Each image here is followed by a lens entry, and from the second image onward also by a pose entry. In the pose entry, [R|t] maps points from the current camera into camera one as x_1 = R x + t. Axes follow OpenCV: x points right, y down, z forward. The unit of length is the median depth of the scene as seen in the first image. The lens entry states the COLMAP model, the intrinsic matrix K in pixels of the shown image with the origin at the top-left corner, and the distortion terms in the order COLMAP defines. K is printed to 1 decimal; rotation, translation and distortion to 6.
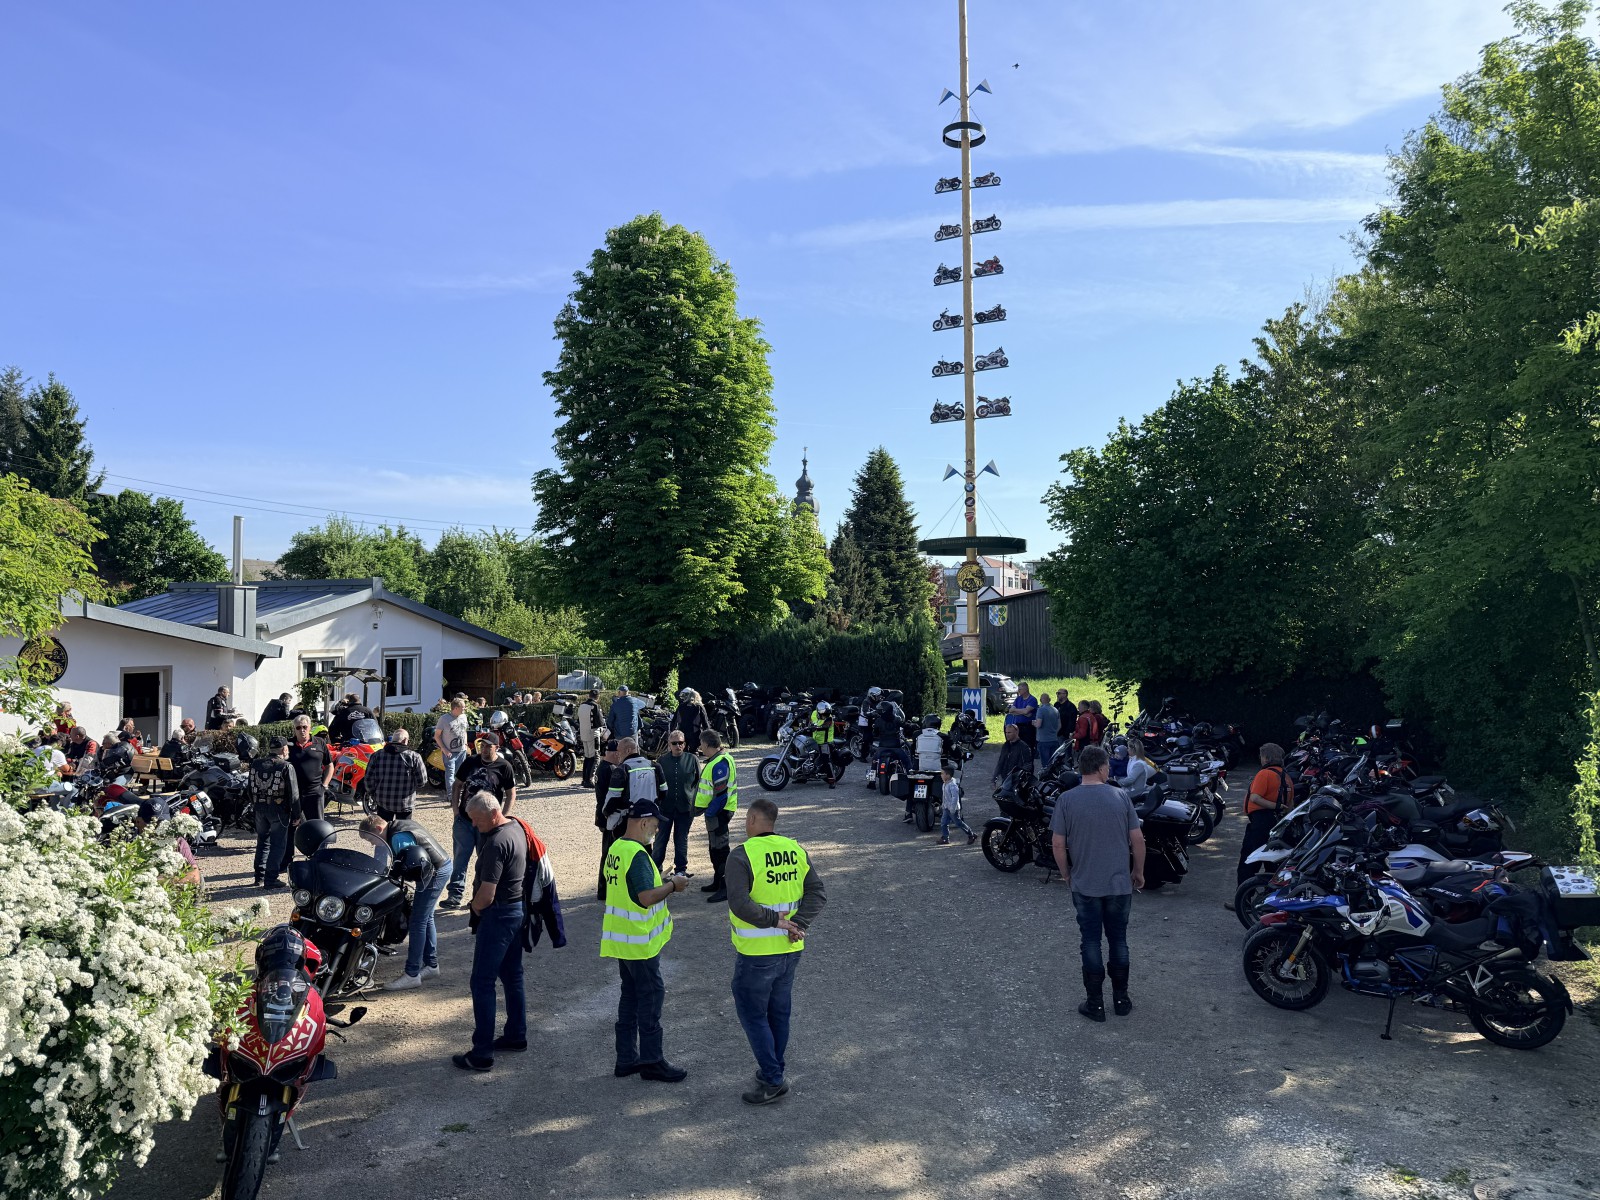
lens RADIAL K [[1101.0, 0, 800.0], [0, 1101.0, 600.0], [0, 0, 1]] dist [0.180210, -0.370485]
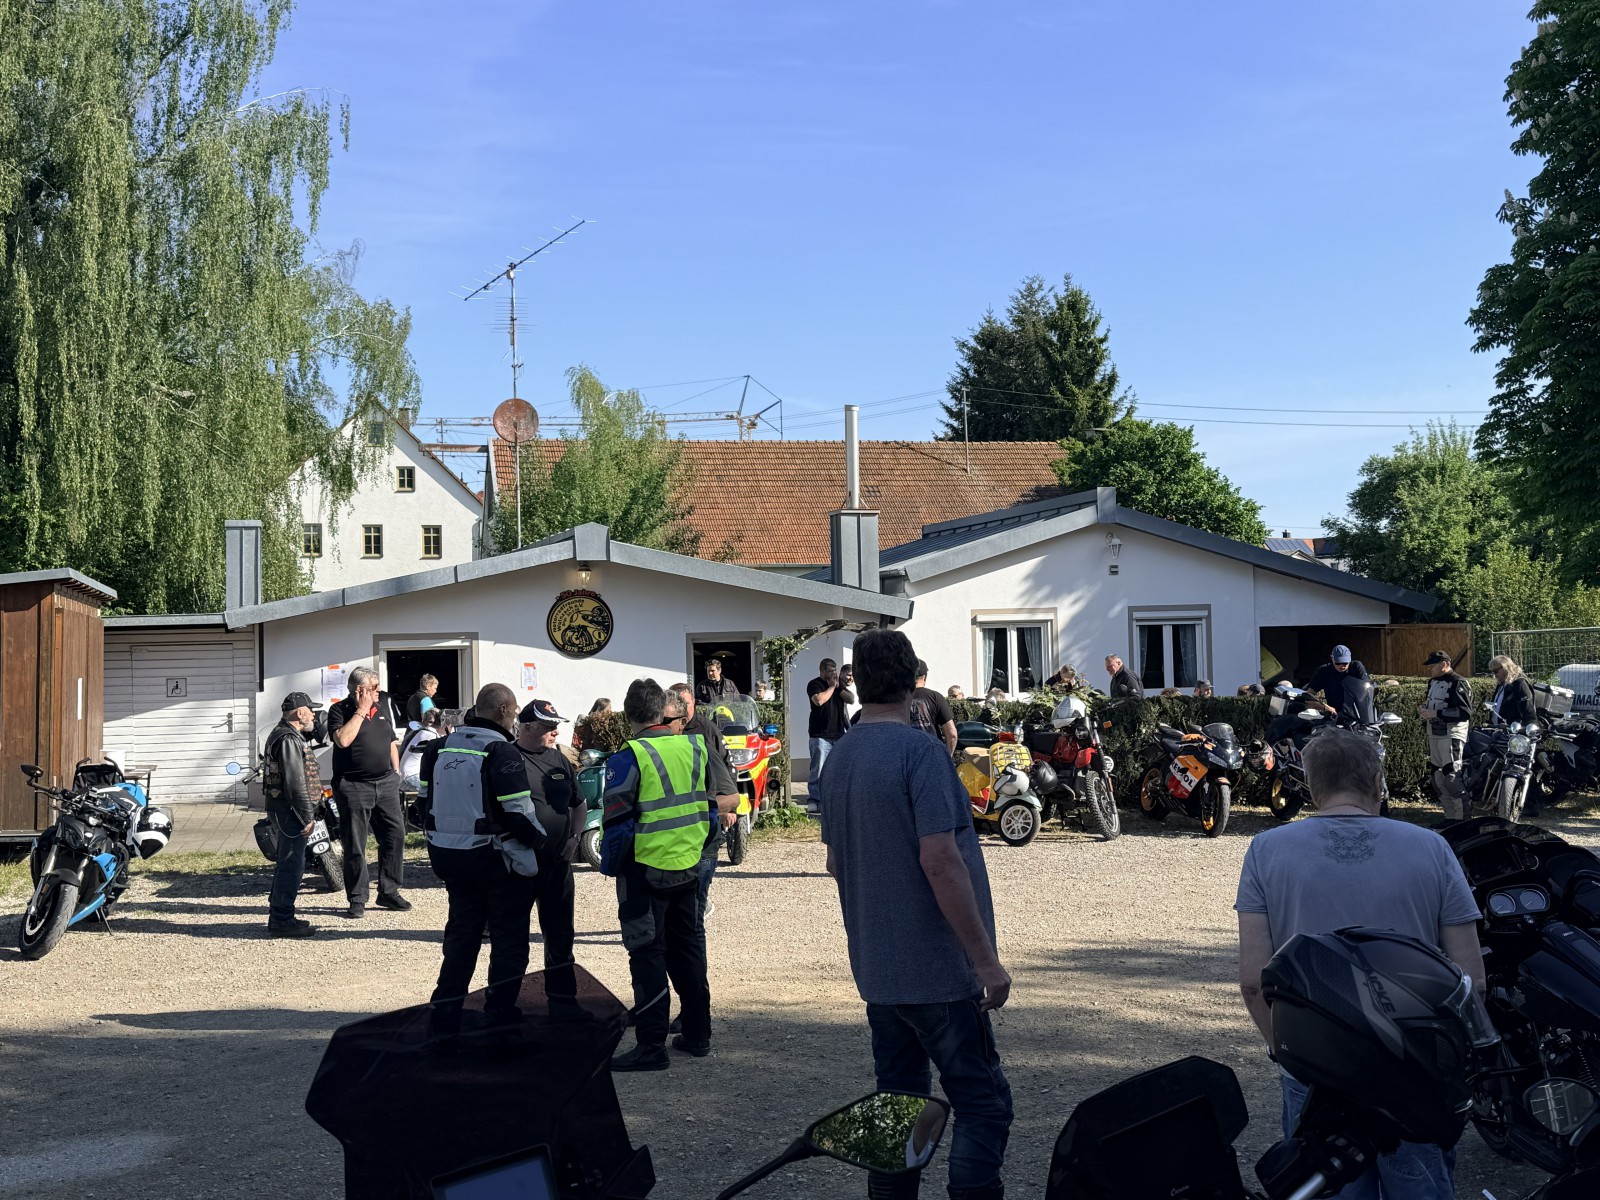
lens RADIAL K [[1744.7, 0, 800.0], [0, 1744.7, 600.0], [0, 0, 1]] dist [0.120249, -0.229526]
pose [[0.659942, -0.037725, -0.750369, 0.180166], [0.045307, 0.998919, -0.010374, 0.035737], [0.749949, -0.027151, 0.660938, 0.223516]]
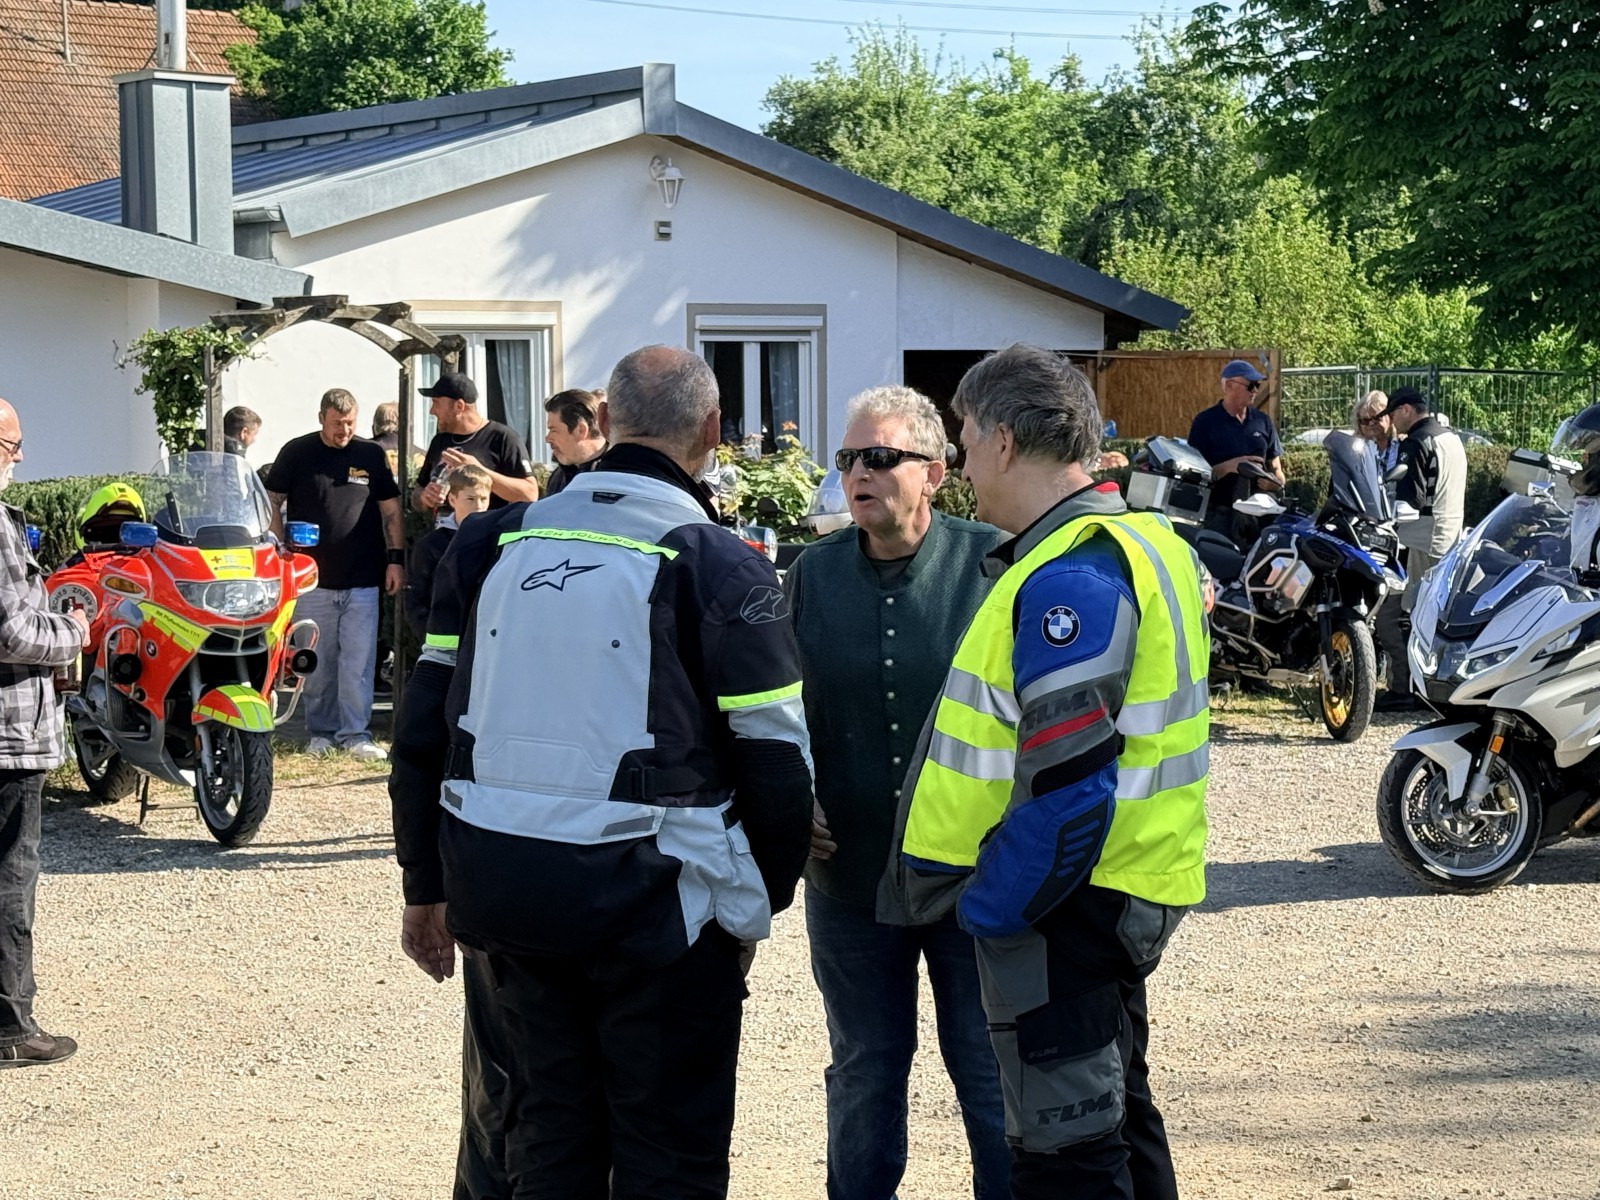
lens RADIAL K [[3101.0, 0, 884.4], [0, 3101.0, 599.9], [0, 0, 1]] dist [0.055783, 0.089840]
pose [[0.902516, 0.016043, -0.430357, 0.031097], [0.024255, 0.995826, 0.087988, 0.043255], [0.429972, -0.089848, 0.898360, 0.233412]]
